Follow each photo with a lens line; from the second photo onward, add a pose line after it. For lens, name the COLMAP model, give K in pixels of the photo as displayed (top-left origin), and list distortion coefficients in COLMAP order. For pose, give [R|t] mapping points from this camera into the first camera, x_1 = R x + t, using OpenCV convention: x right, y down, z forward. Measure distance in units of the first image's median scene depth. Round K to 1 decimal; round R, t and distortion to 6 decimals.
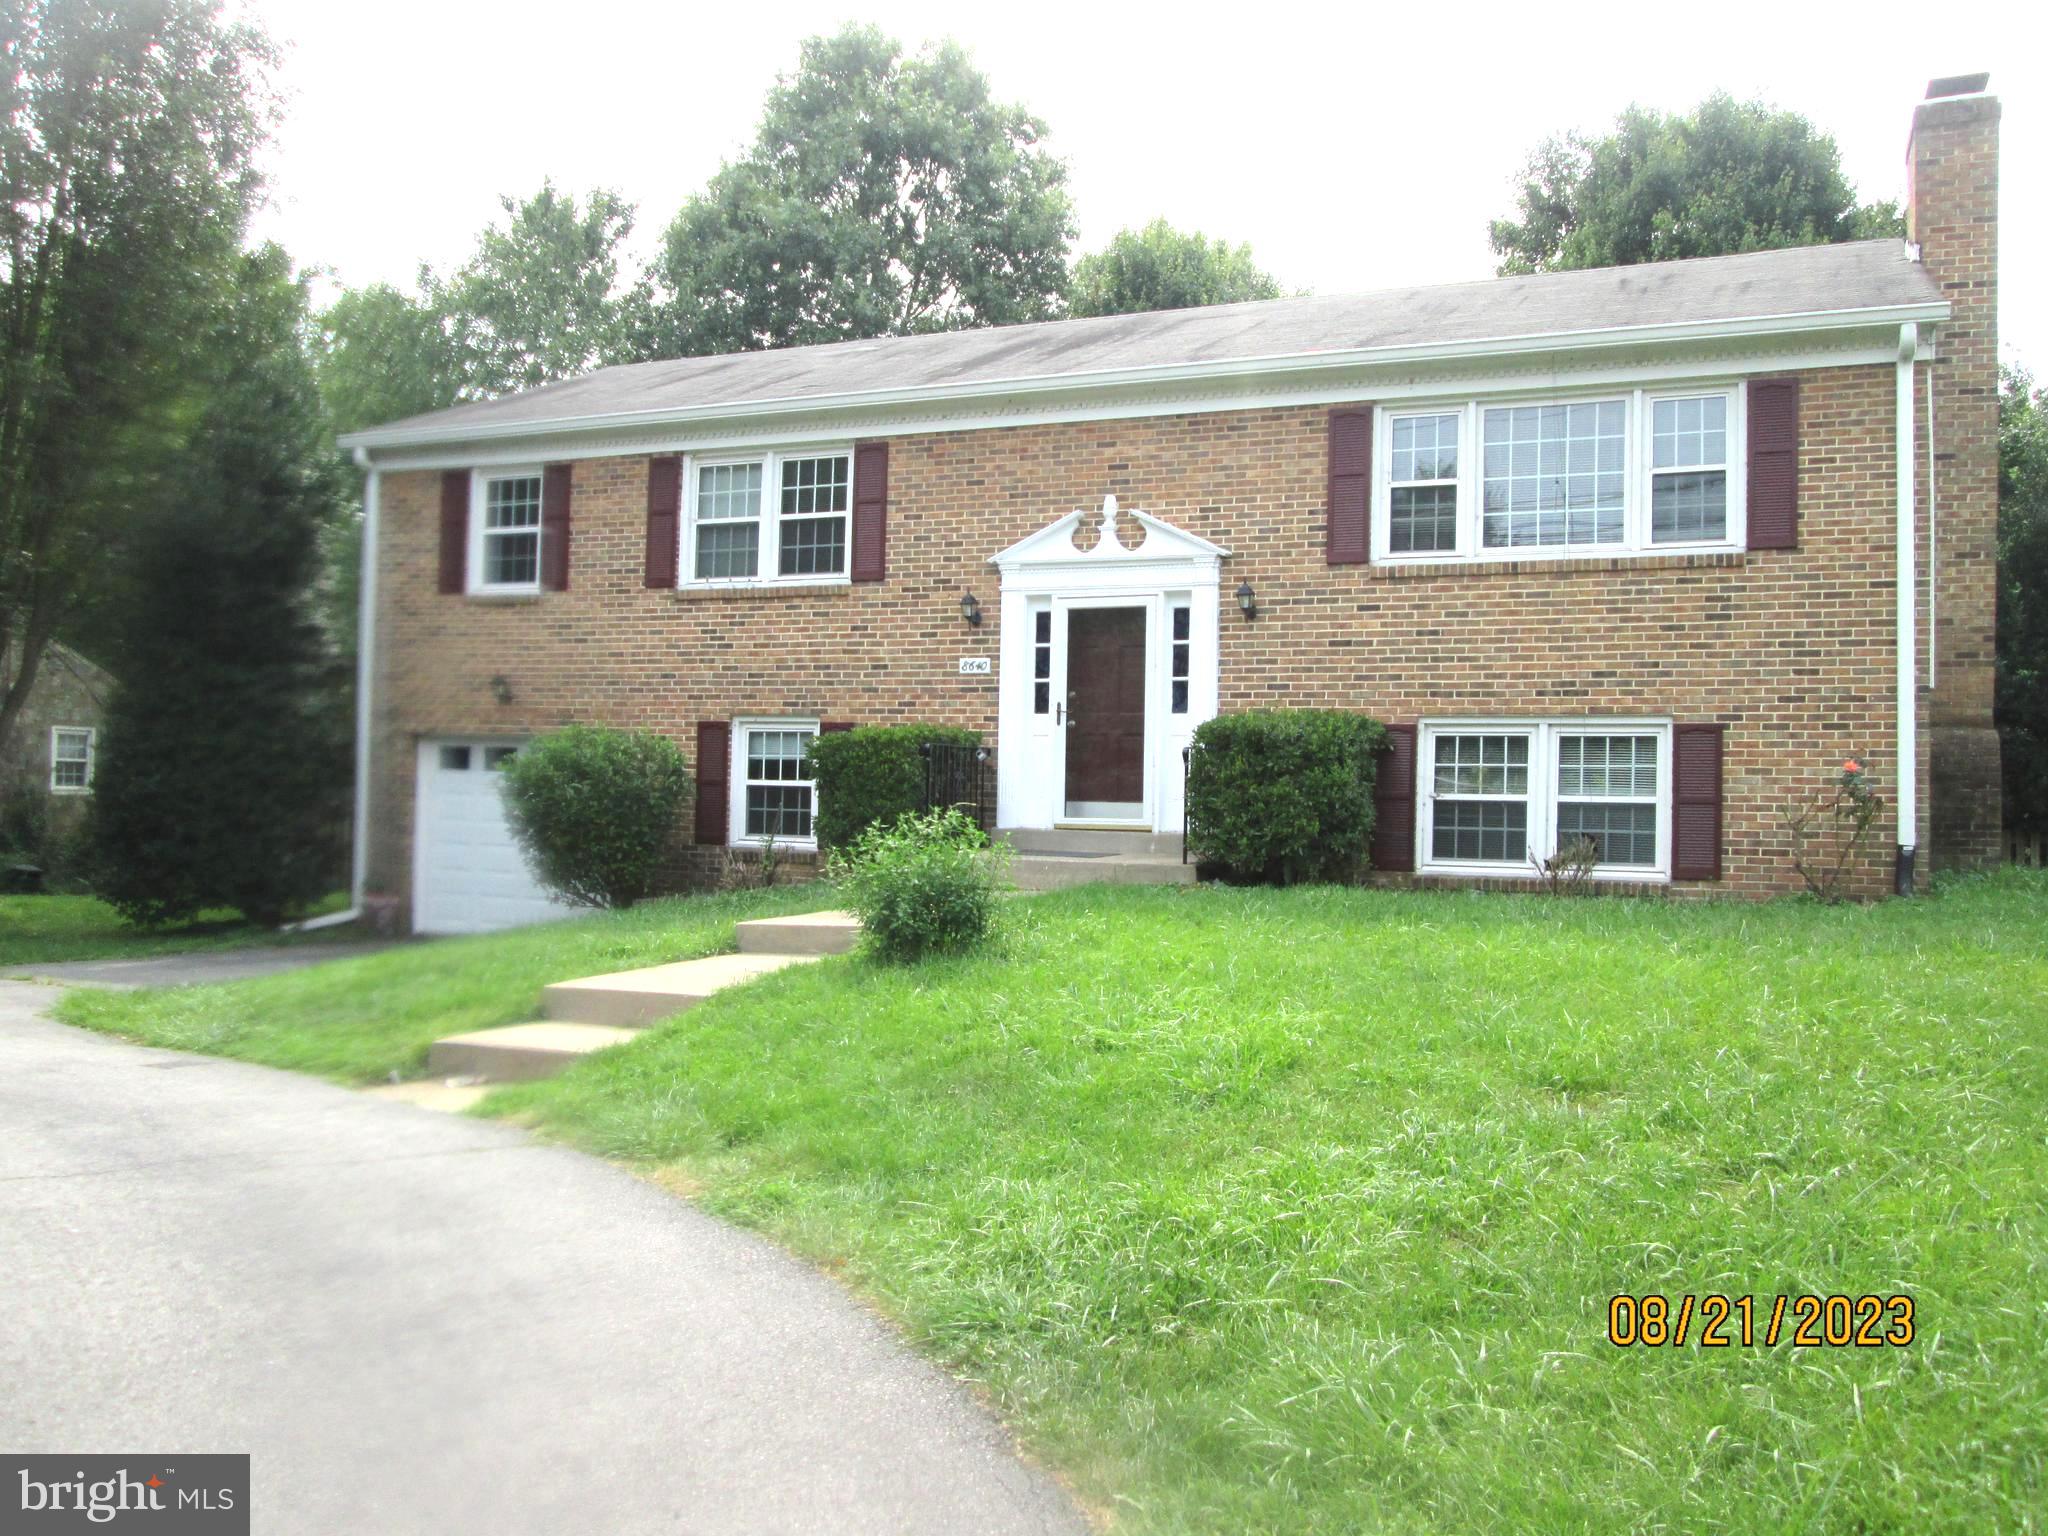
lens RADIAL K [[1703.7, 0, 1022.8], [0, 1703.7, 768.7], [0, 0, 1]] dist [-0.043887, 0.001186]
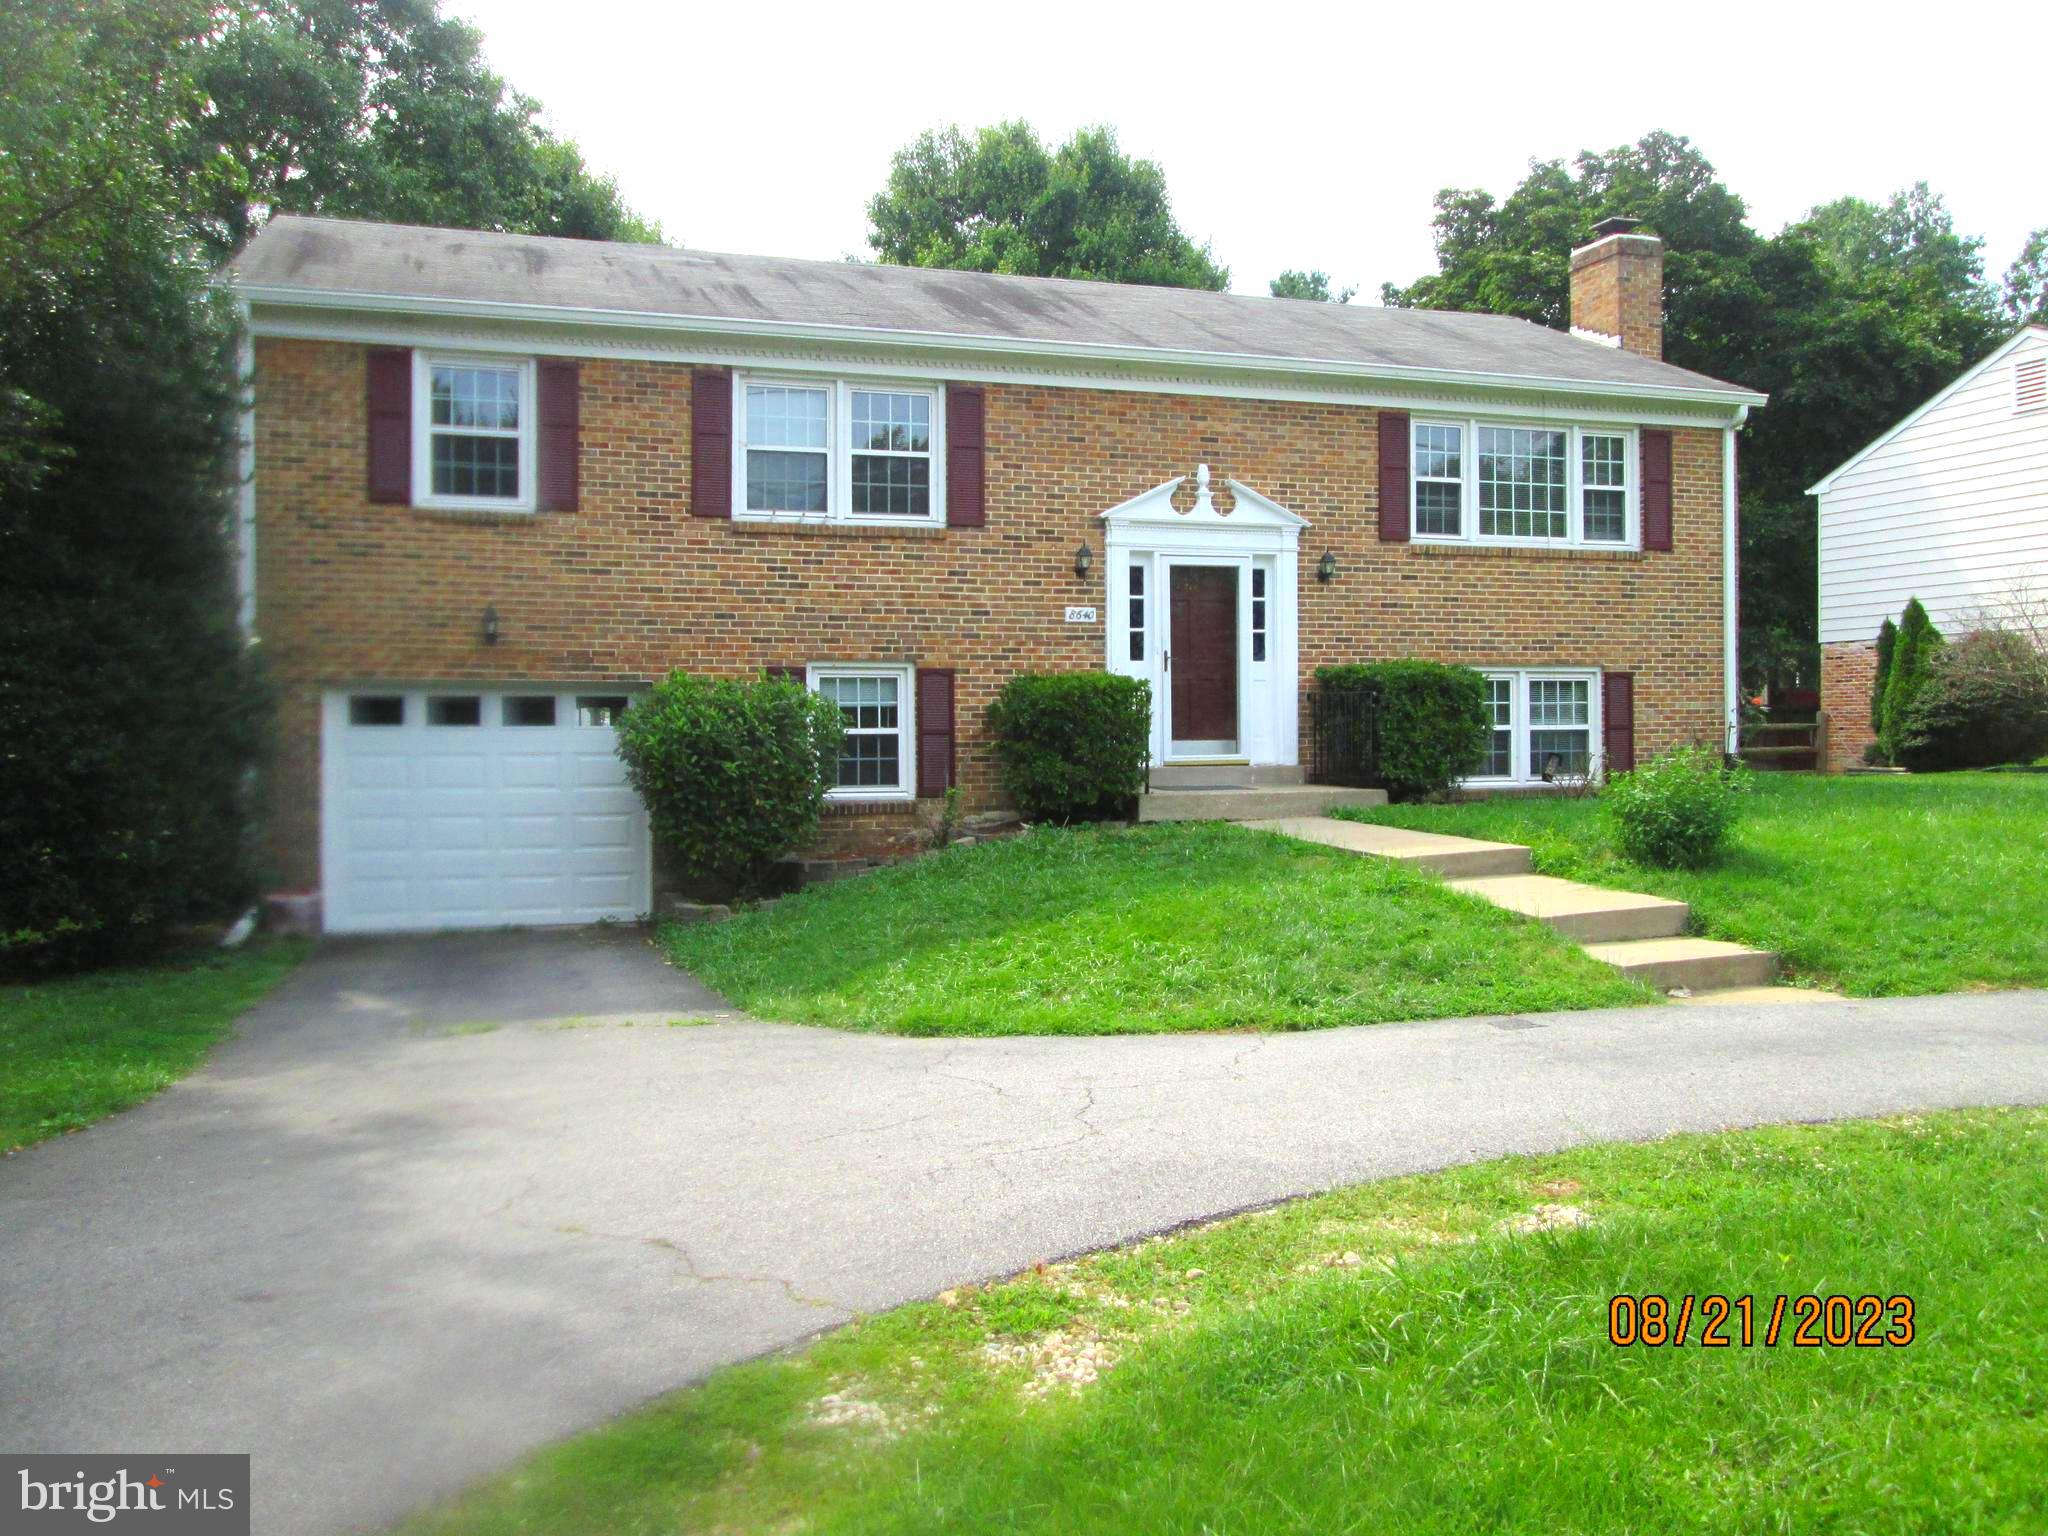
lens RADIAL K [[1703.7, 0, 1020.8], [0, 1703.7, 761.1], [0, 0, 1]] dist [-0.043887, 0.001186]
pose [[0.739622, -0.037384, 0.671984, -0.771561], [0.012238, 0.999038, 0.042109, -0.015166], [-0.672912, -0.022921, 0.739368, 0.249070]]
